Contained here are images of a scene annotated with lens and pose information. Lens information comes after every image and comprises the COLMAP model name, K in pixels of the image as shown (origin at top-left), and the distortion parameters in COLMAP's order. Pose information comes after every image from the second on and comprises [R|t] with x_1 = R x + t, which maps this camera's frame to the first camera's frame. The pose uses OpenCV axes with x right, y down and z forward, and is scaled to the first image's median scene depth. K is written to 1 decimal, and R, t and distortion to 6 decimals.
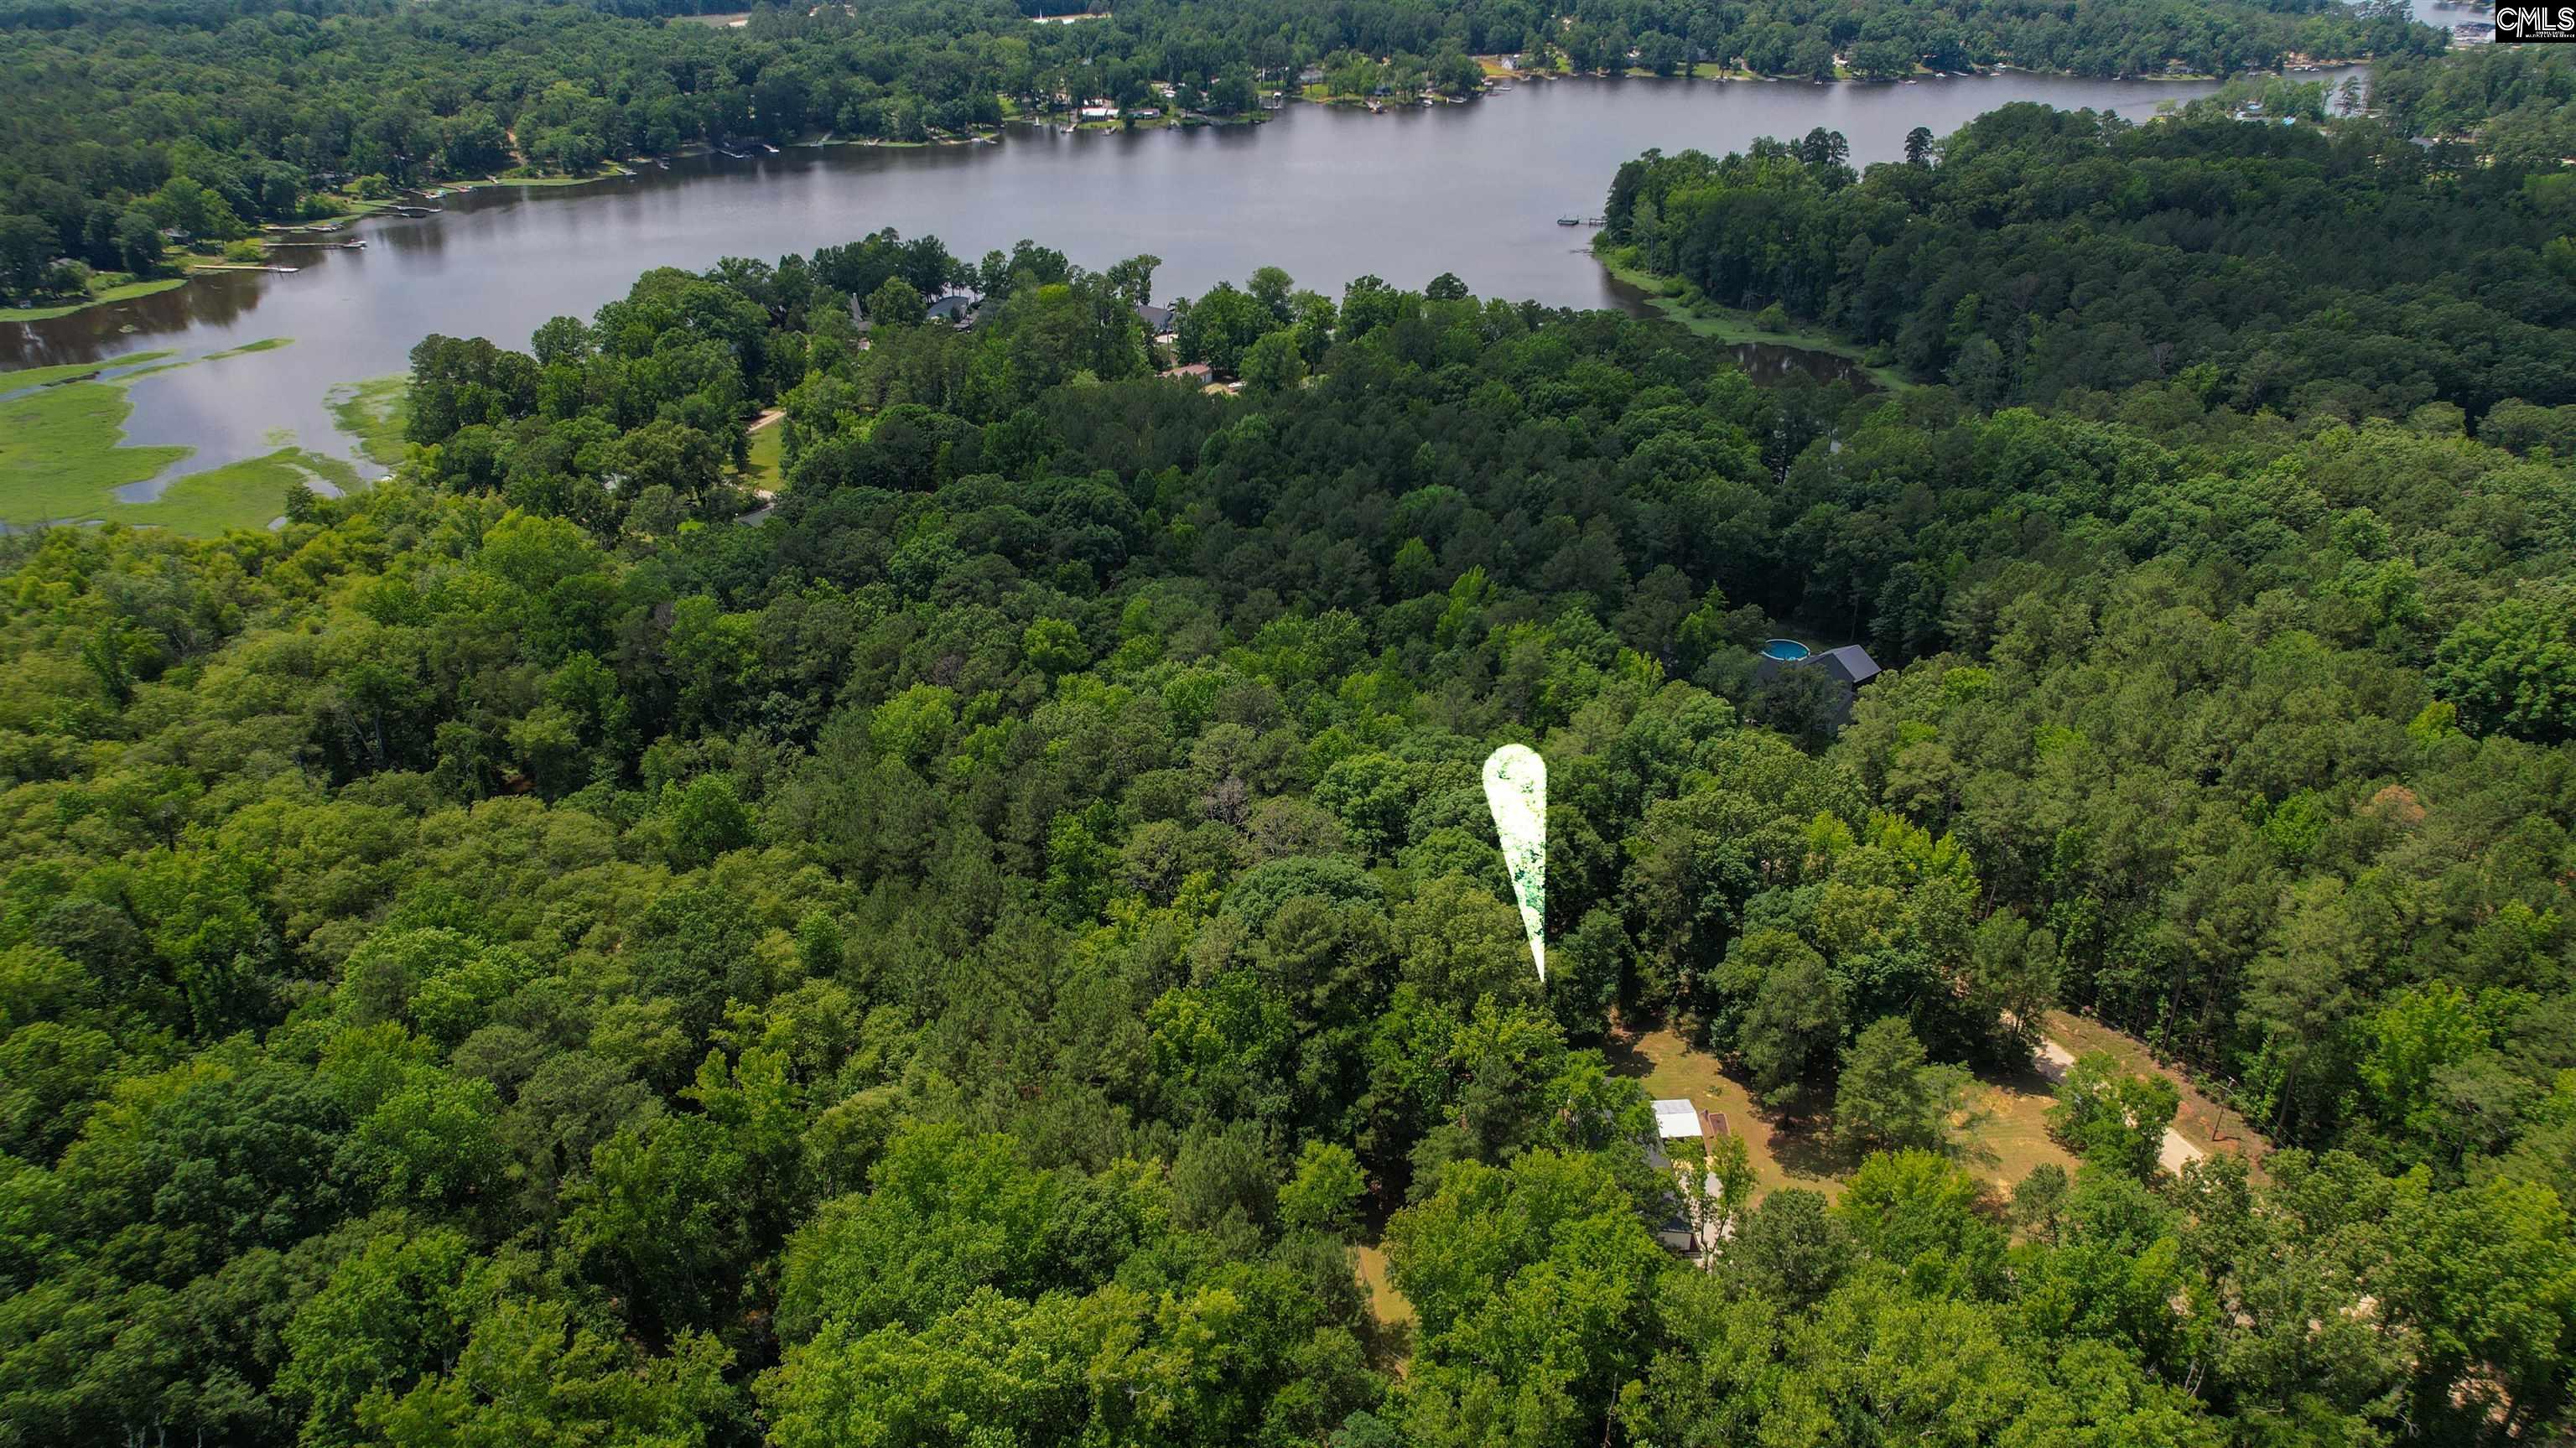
lens RADIAL K [[1603.7, 0, 1317.5], [0, 1603.7, 740.8], [0, 0, 1]] dist [-0.074030, 0.057084]
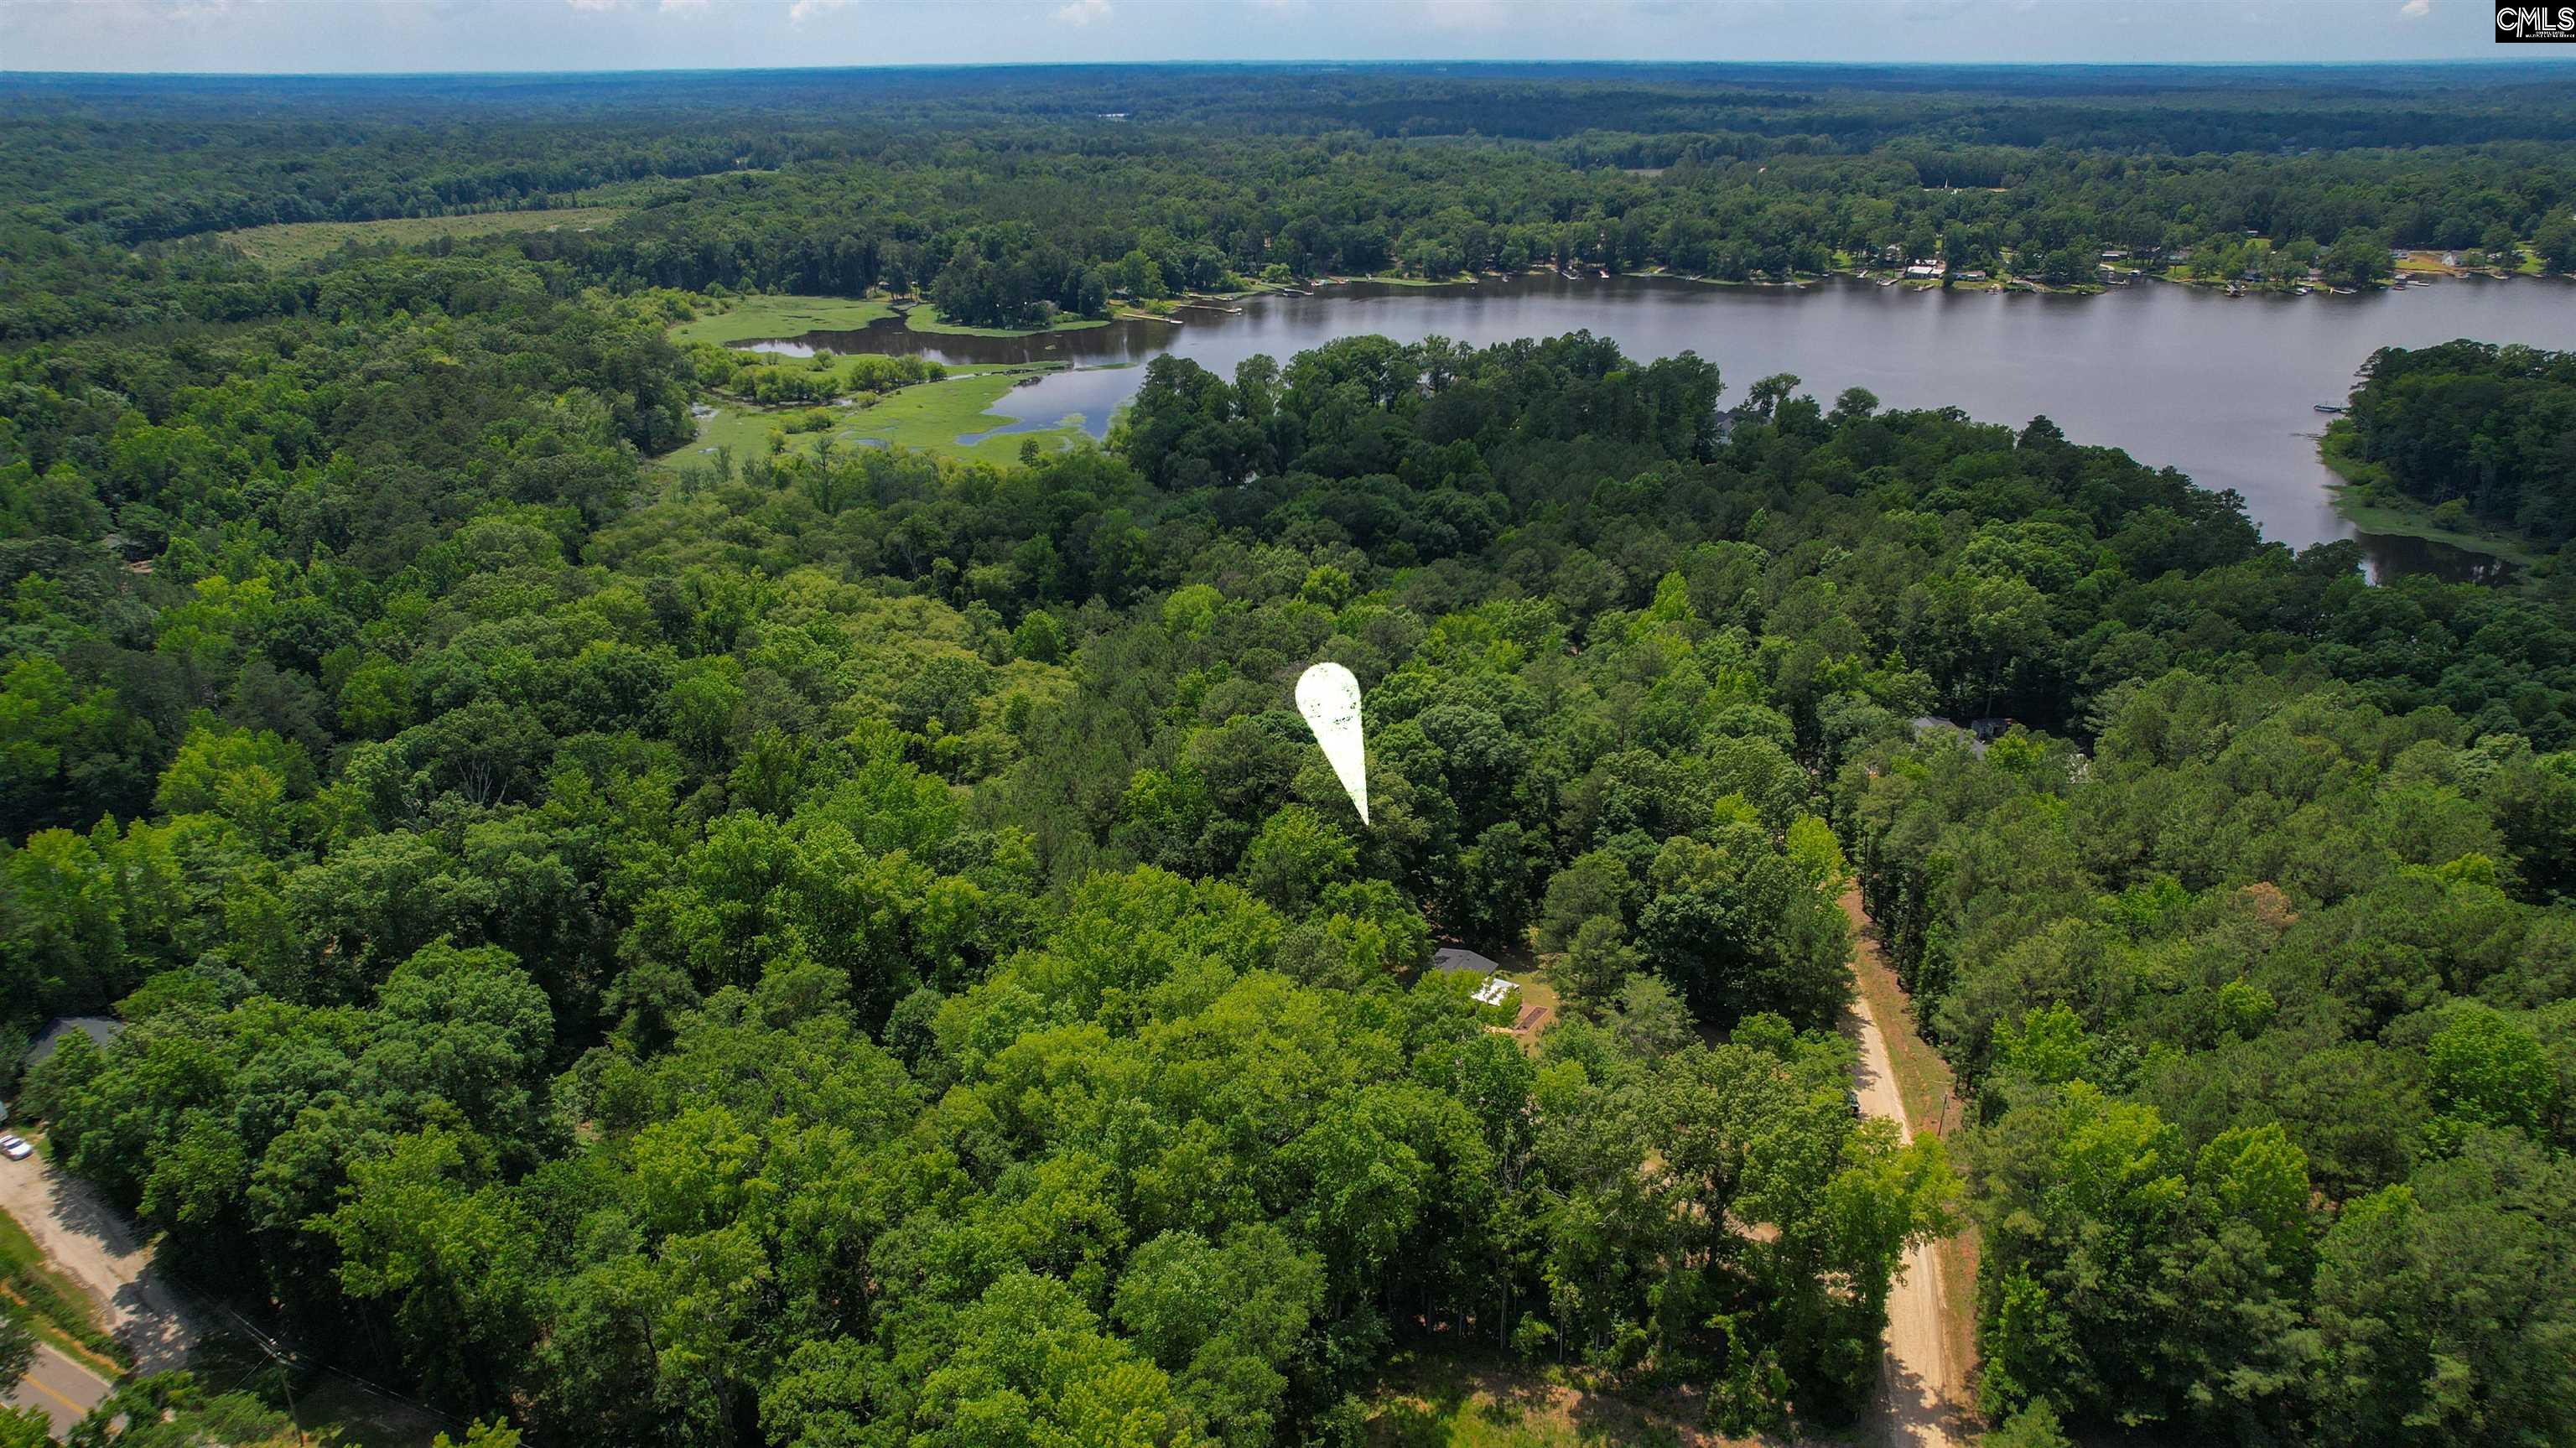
lens RADIAL K [[1603.7, 0, 1317.5], [0, 1603.7, 740.8], [0, 0, 1]] dist [-0.074030, 0.057084]
pose [[0.836465, 0.216280, -0.503537, 0.132938], [-0.263136, 0.964488, -0.022848, 0.023856], [0.480714, 0.151610, 0.863672, -0.020465]]
